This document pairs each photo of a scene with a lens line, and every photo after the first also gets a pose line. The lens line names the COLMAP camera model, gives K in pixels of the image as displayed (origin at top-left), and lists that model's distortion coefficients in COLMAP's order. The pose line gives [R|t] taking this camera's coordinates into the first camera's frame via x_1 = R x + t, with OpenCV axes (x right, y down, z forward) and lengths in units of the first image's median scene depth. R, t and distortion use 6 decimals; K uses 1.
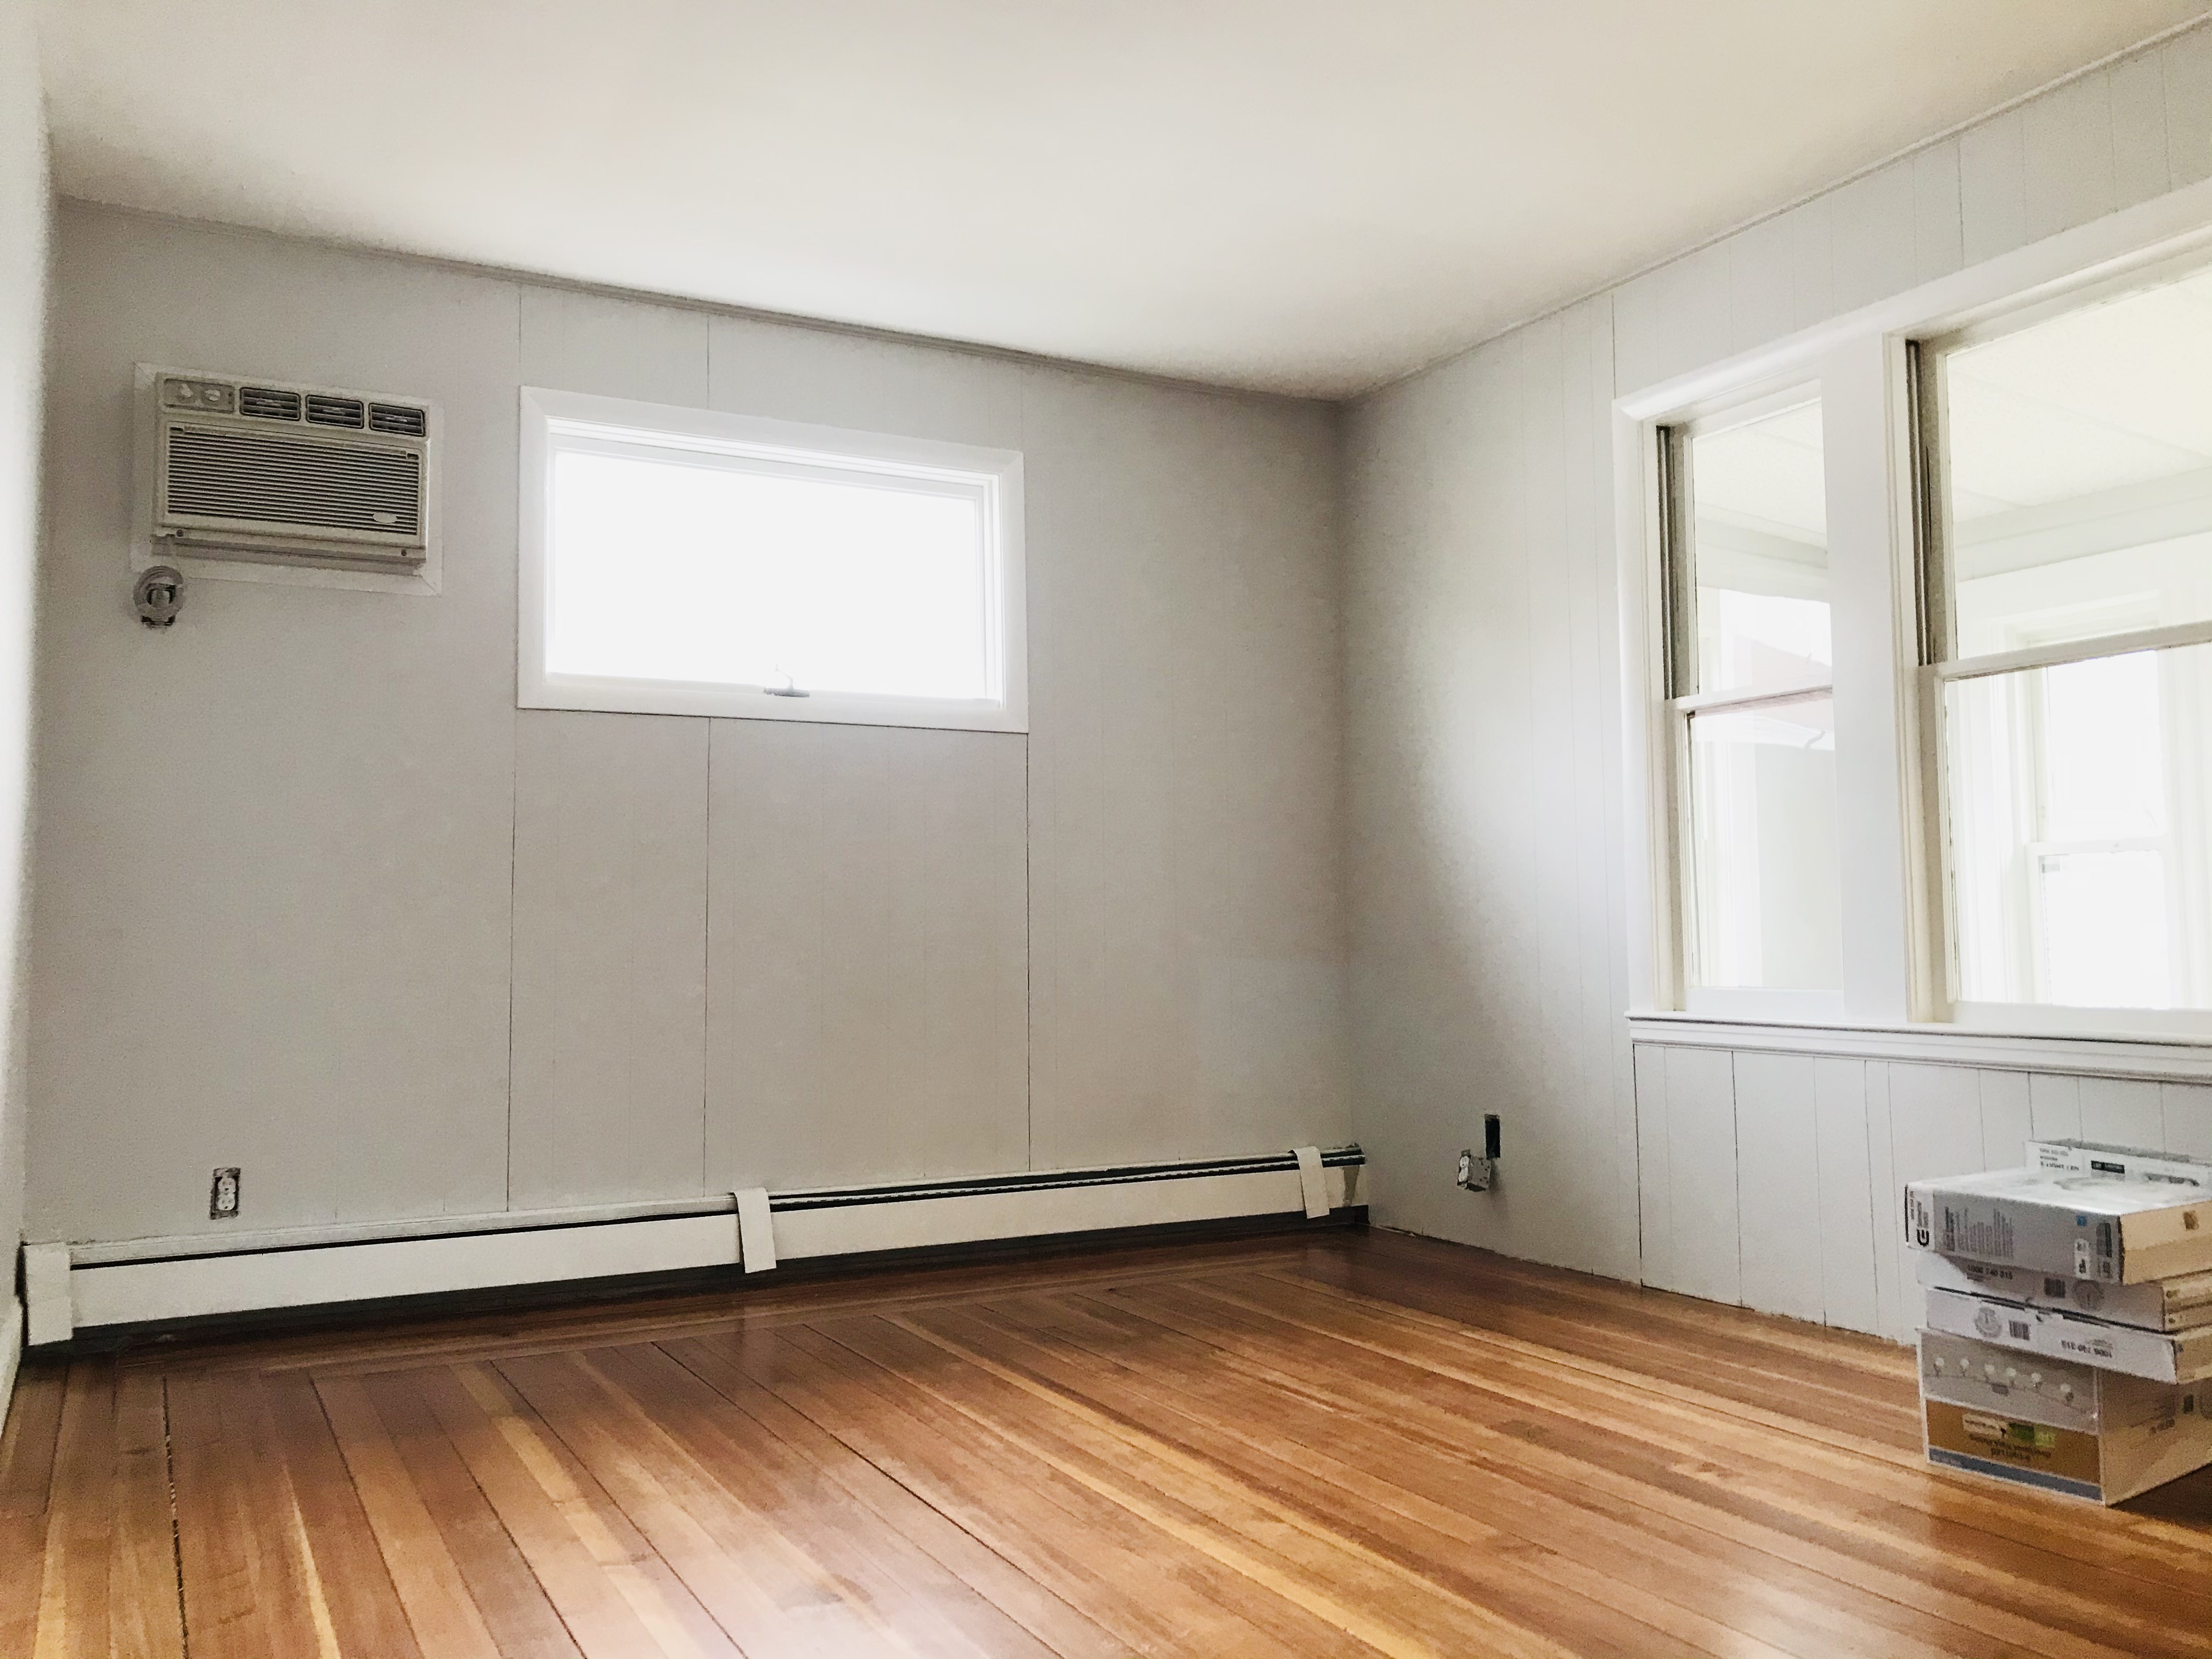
lens RADIAL K [[1793.9, 0, 1101.9], [0, 1793.9, 832.6], [0, 0, 1]] dist [0.039022, -0.002429]
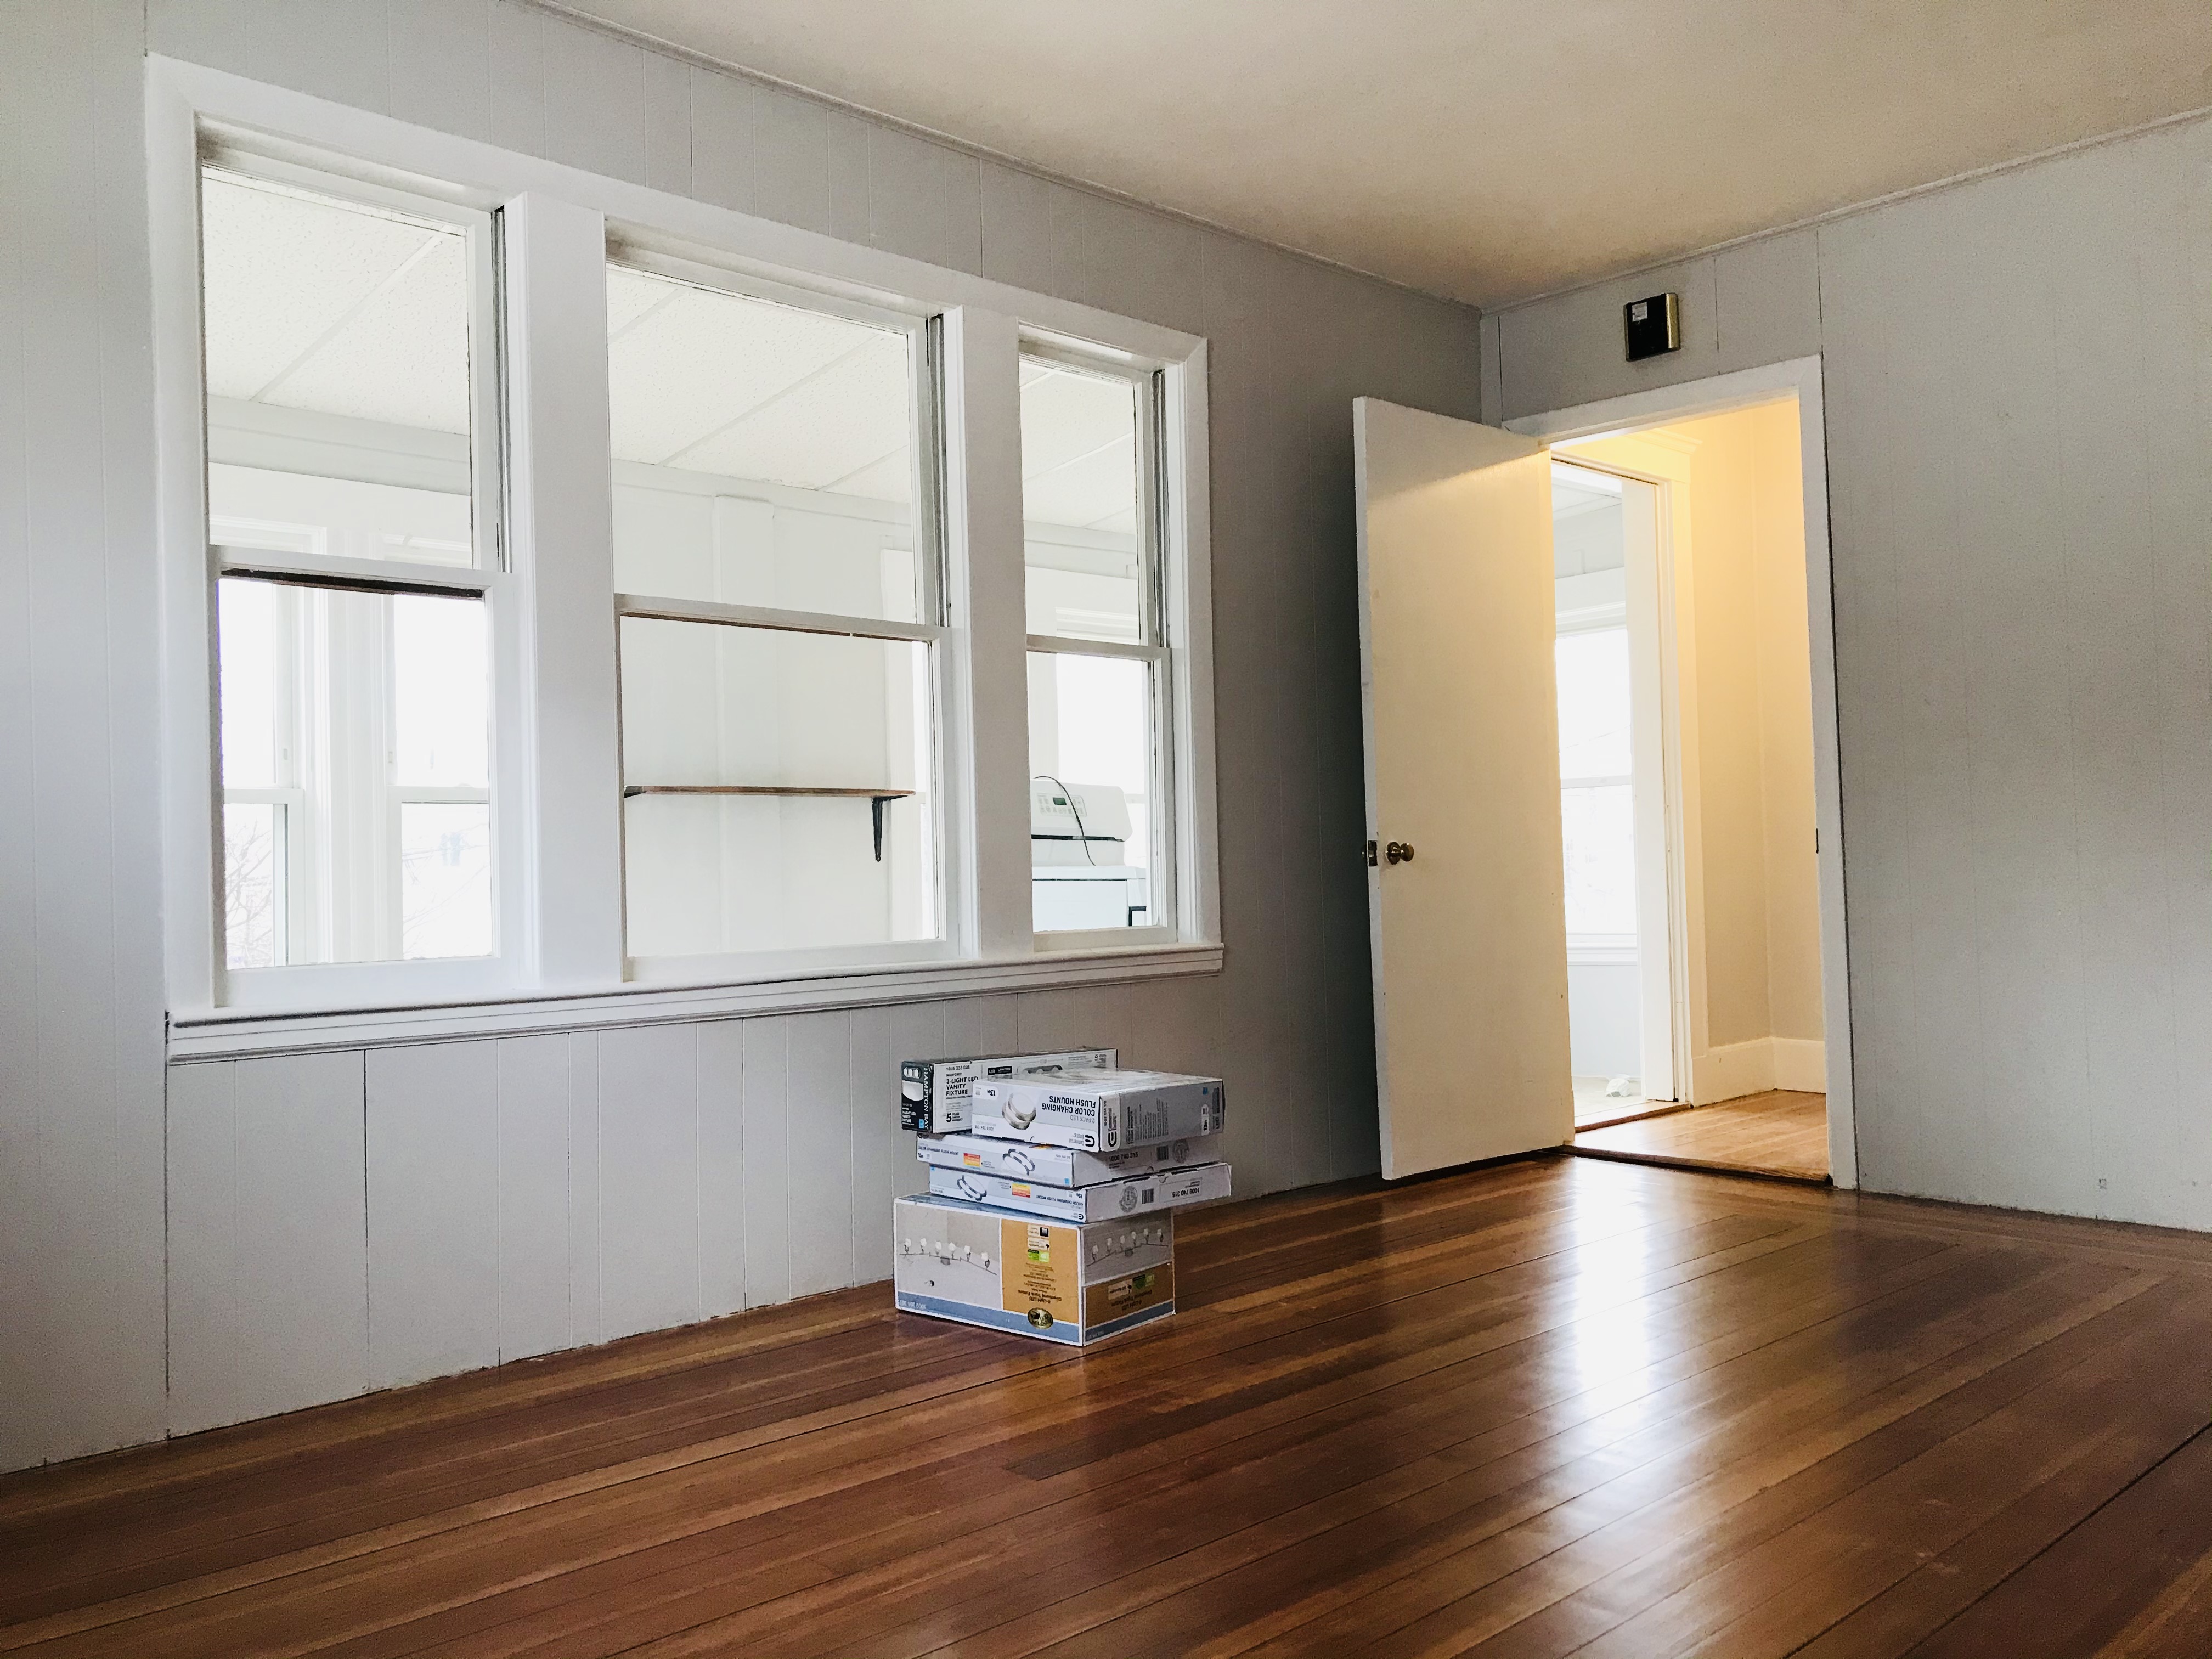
lens RADIAL K [[1793.9, 0, 1101.1], [0, 1793.9, 819.2], [0, 0, 1]] dist [0.039022, -0.002429]
pose [[-0.256507, 0.045615, 0.965465, -0.638198], [-0.028732, 0.998084, -0.054790, 0.085788], [-0.966115, -0.041794, -0.254705, 1.301874]]
